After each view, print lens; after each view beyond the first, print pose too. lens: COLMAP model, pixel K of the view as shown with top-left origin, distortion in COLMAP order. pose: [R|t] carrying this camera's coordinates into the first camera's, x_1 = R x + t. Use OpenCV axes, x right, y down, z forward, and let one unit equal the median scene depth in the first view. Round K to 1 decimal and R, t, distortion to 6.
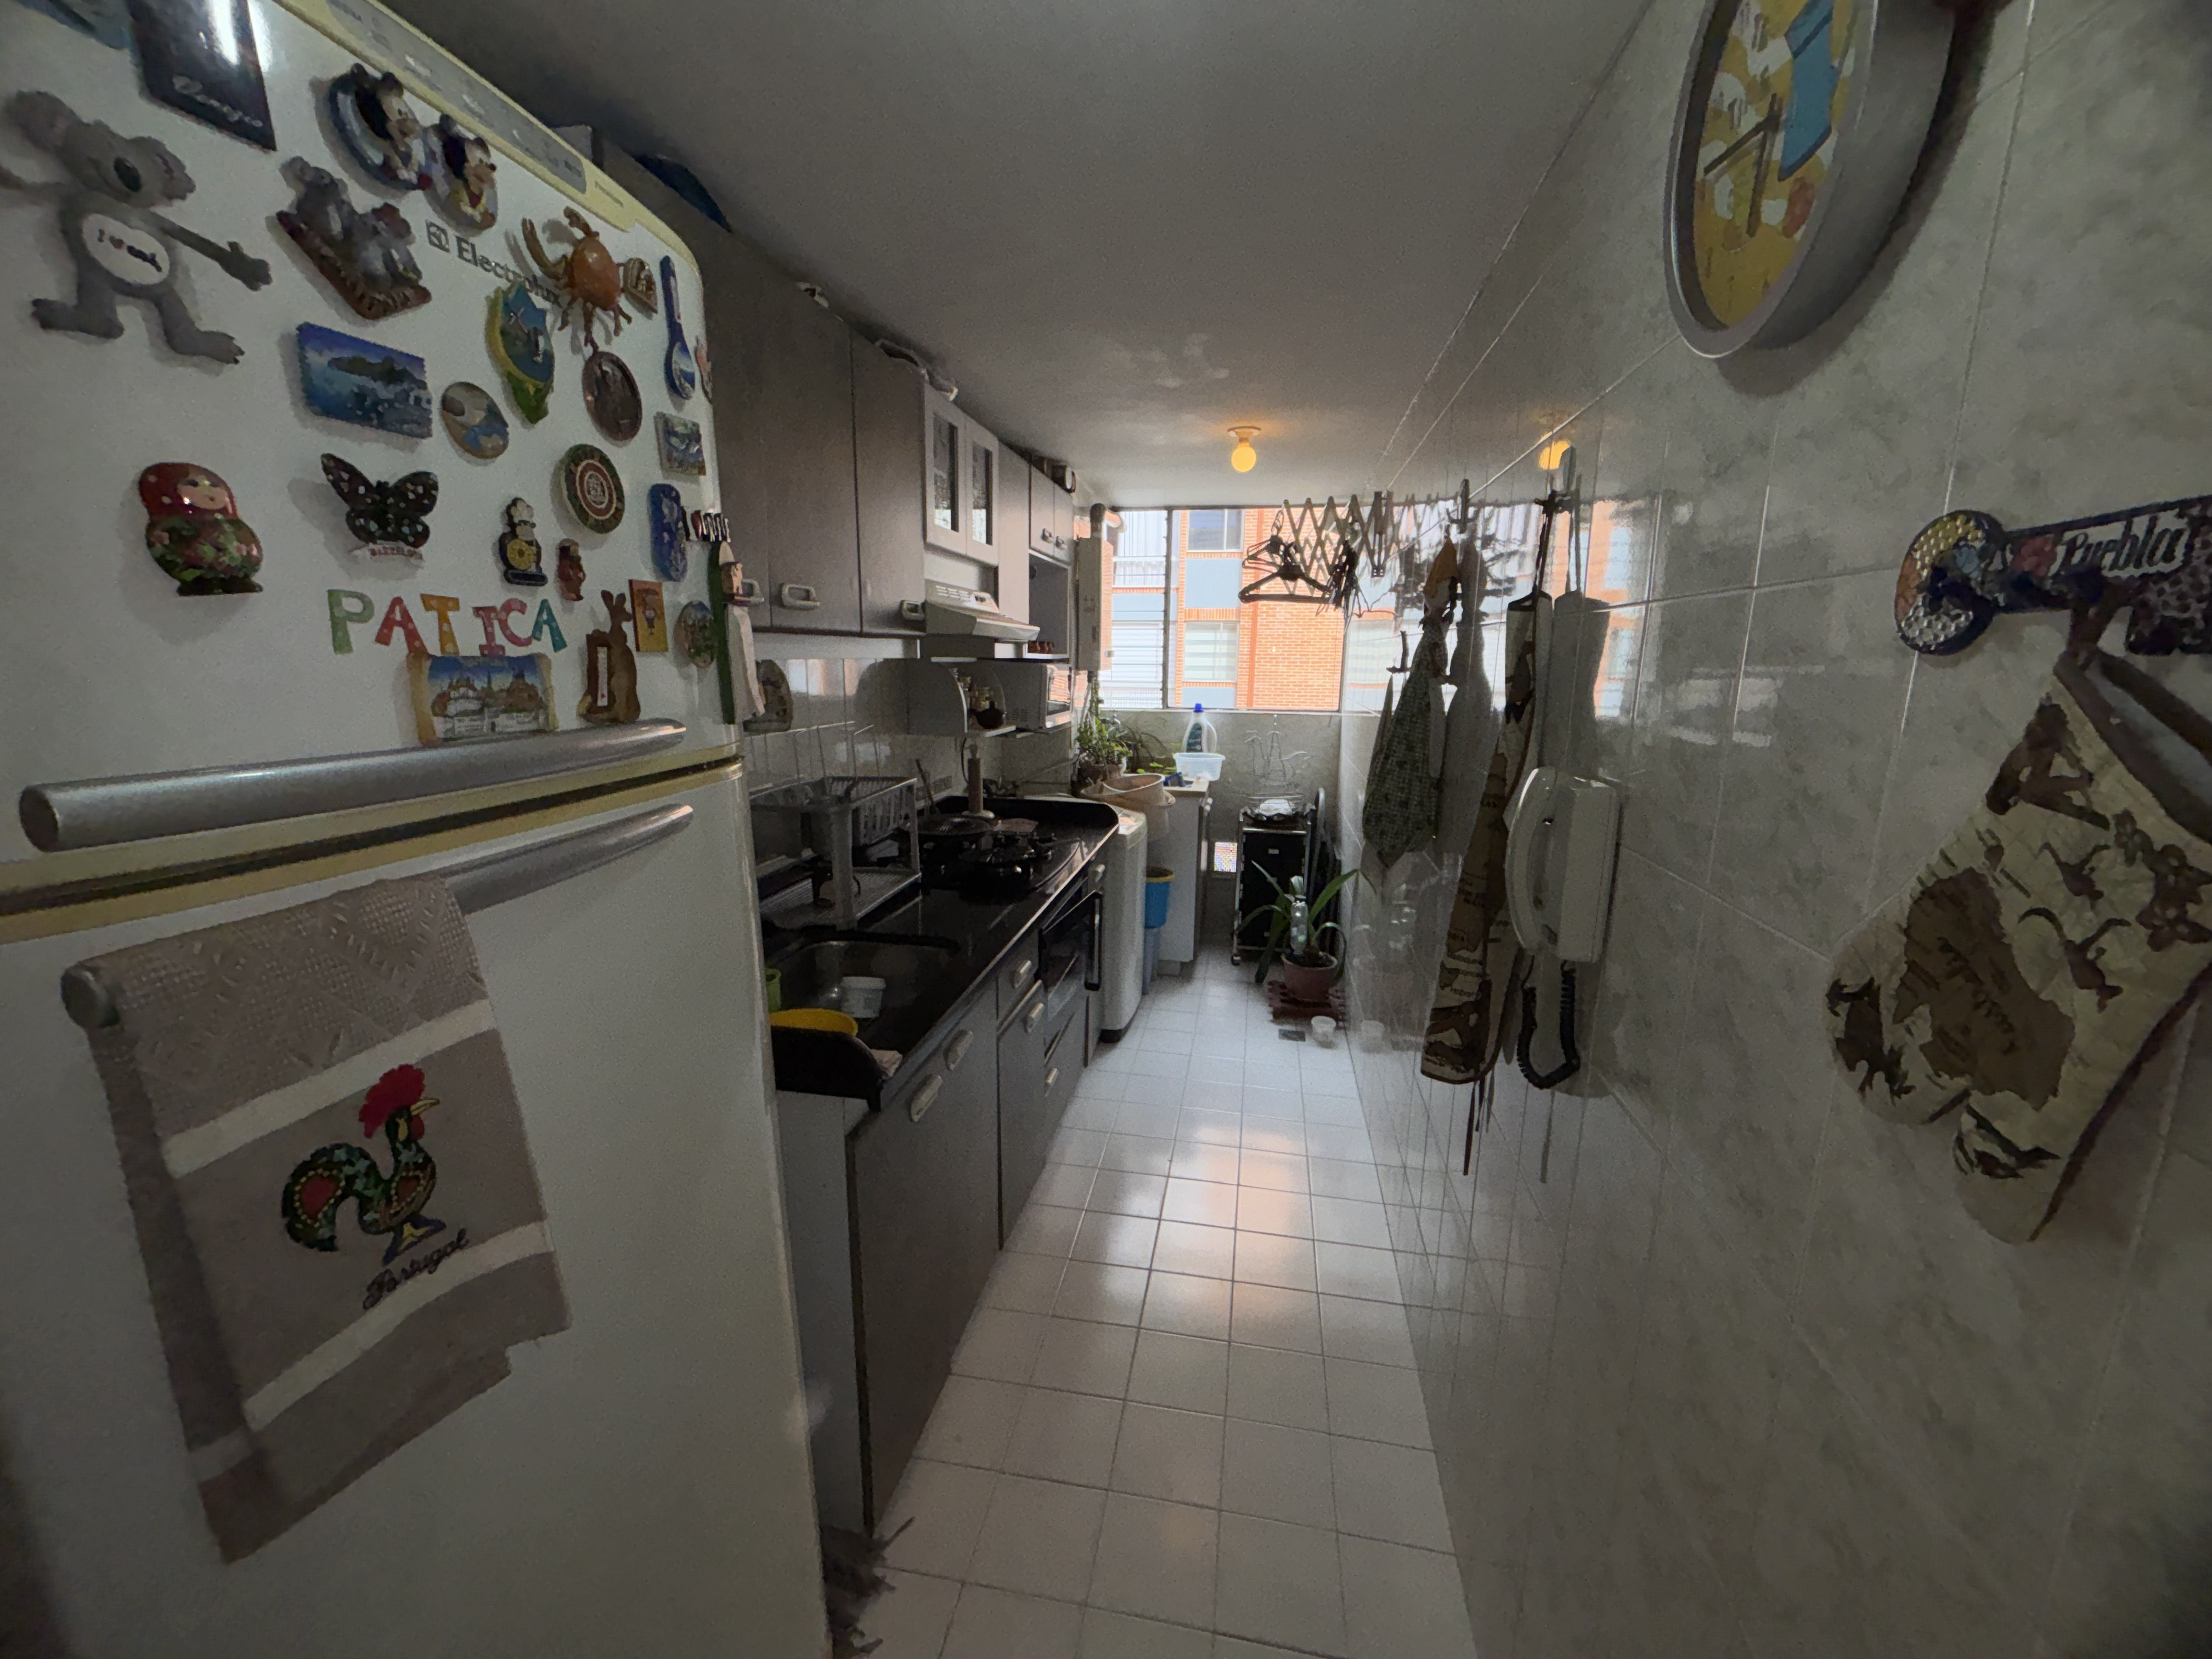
lens RADIAL K [[892.8, 0, 1102.5], [0, 892.8, 830.6], [0, 0, 1]] dist [-0.000899, 0.000801]
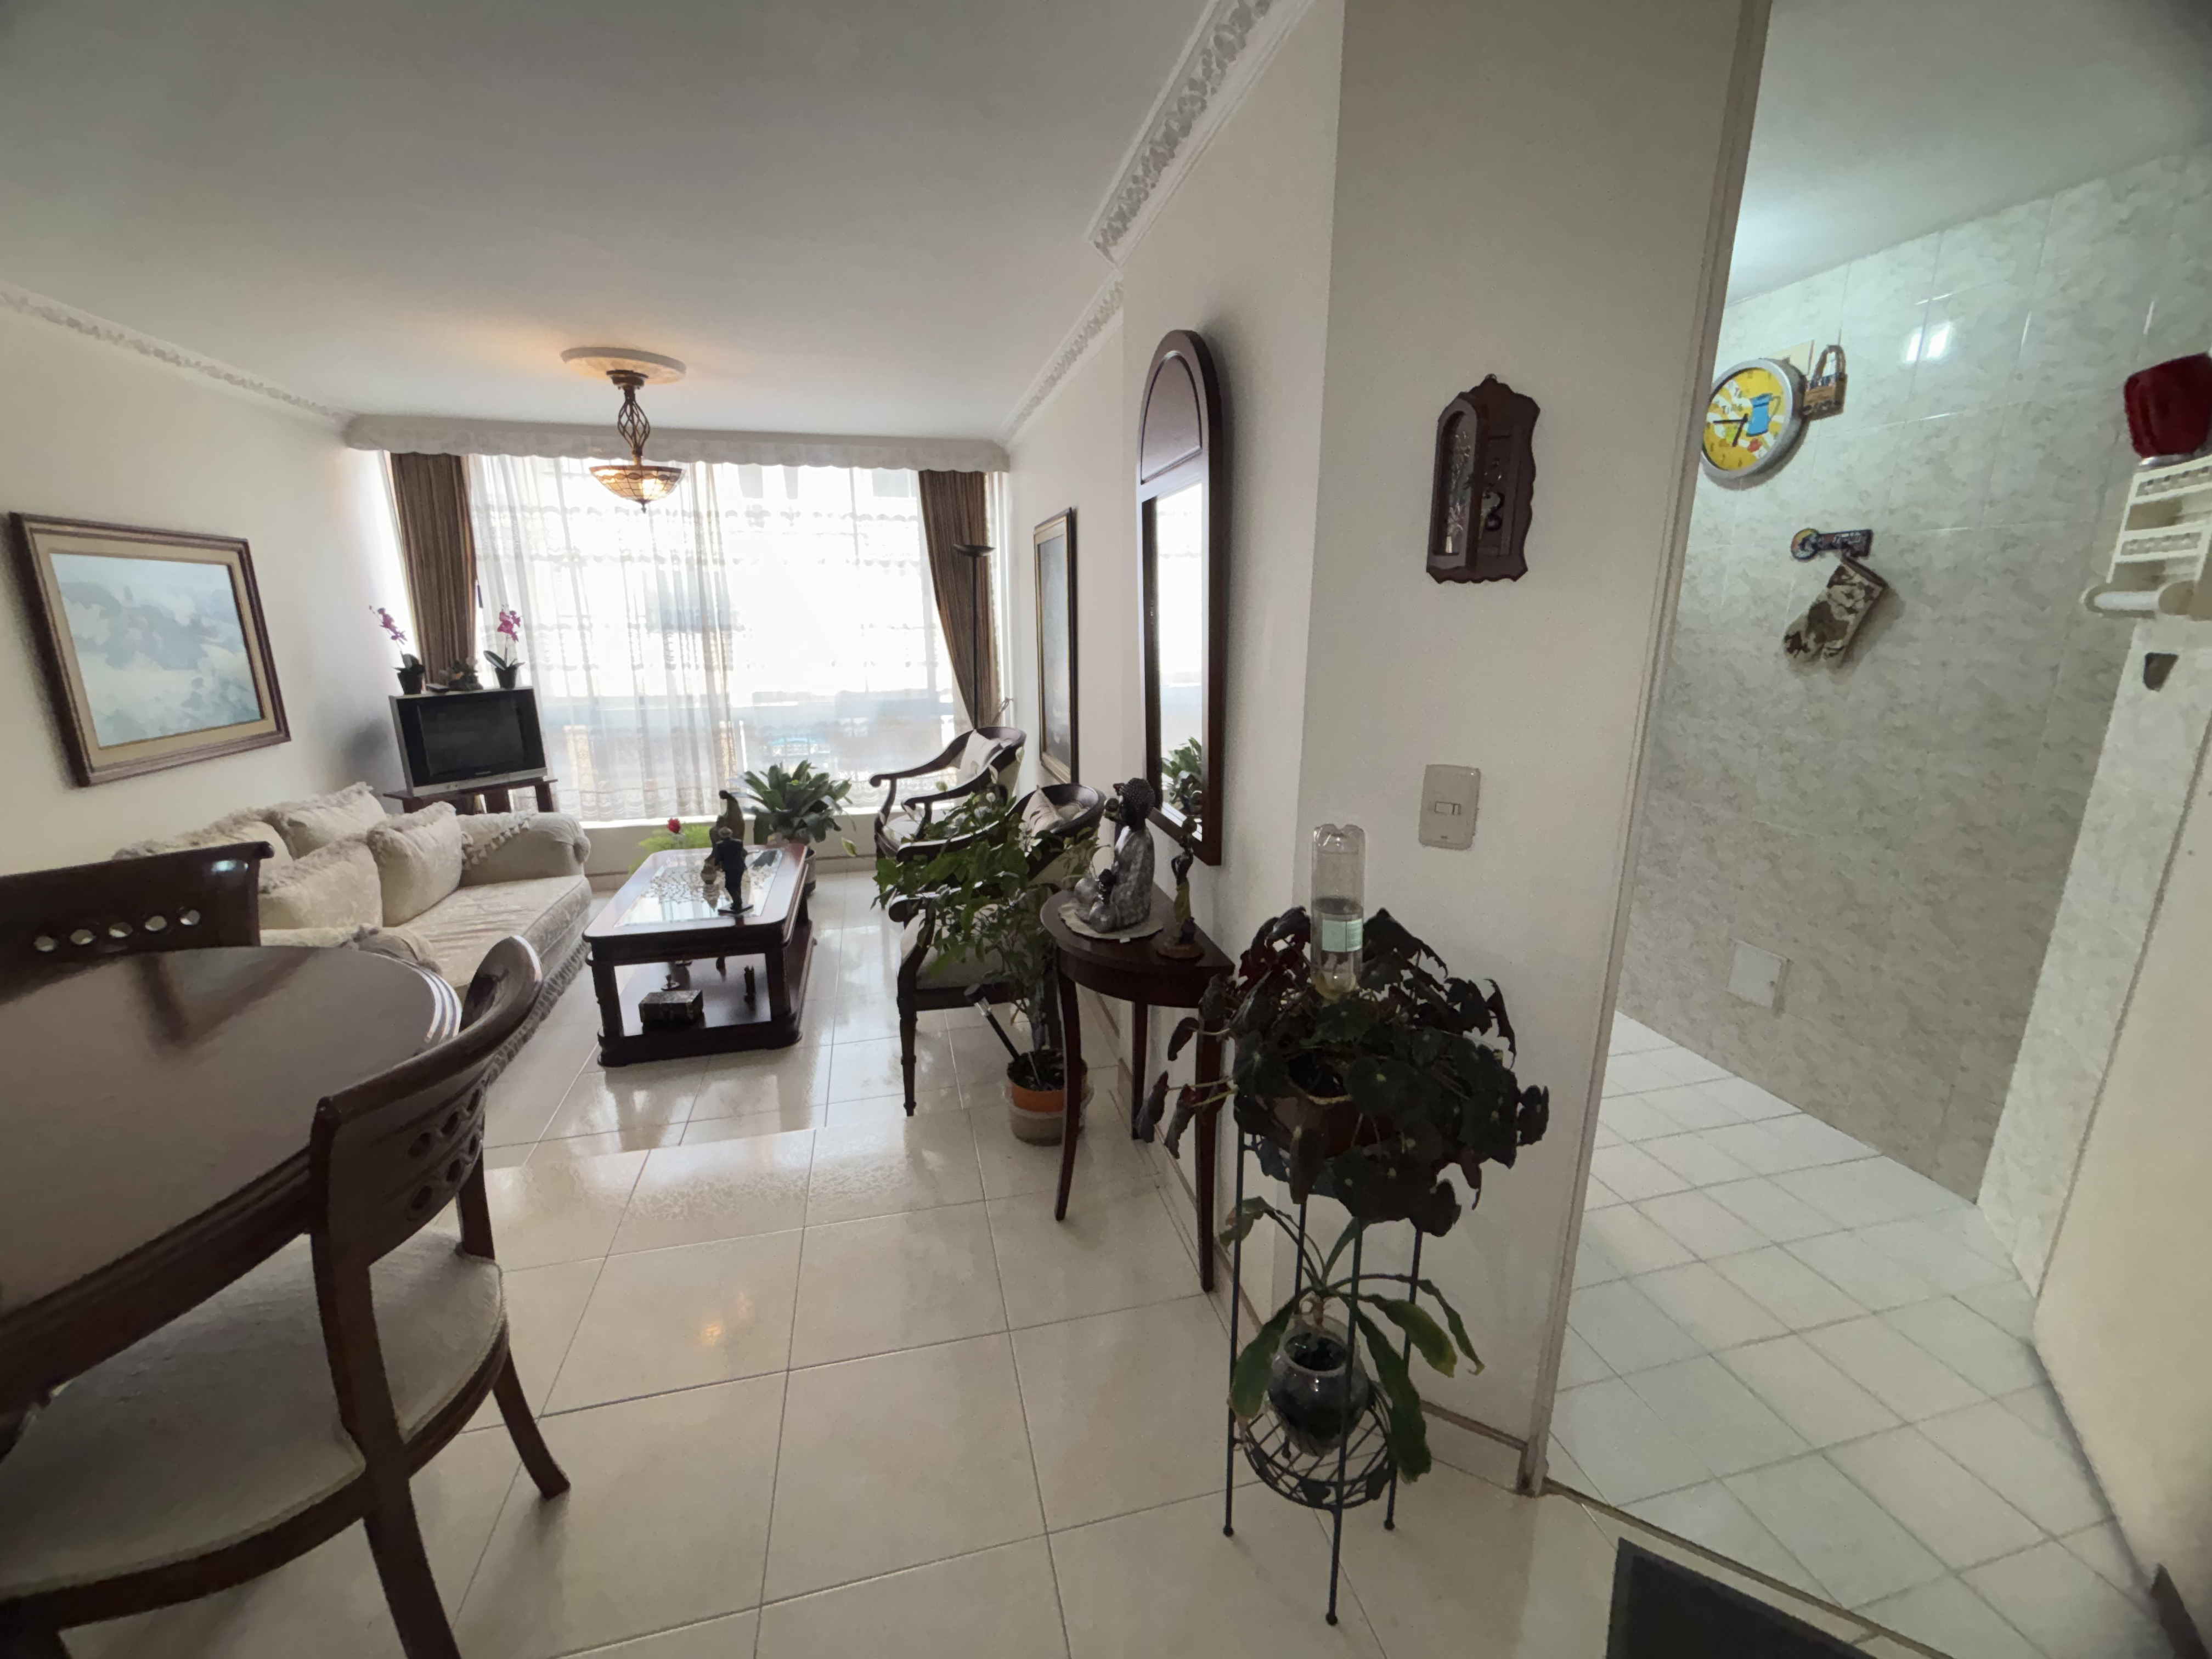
lens RADIAL K [[907.9, 0, 1106.0], [0, 907.9, 829.5], [0, 0, 1]] dist [-0.017075, 0.012225]
pose [[0.911359, -0.109228, 0.396854, -5.153977], [0.089491, 0.993665, 0.067978, 0.649268], [-0.401765, -0.026438, 0.915361, -2.199883]]
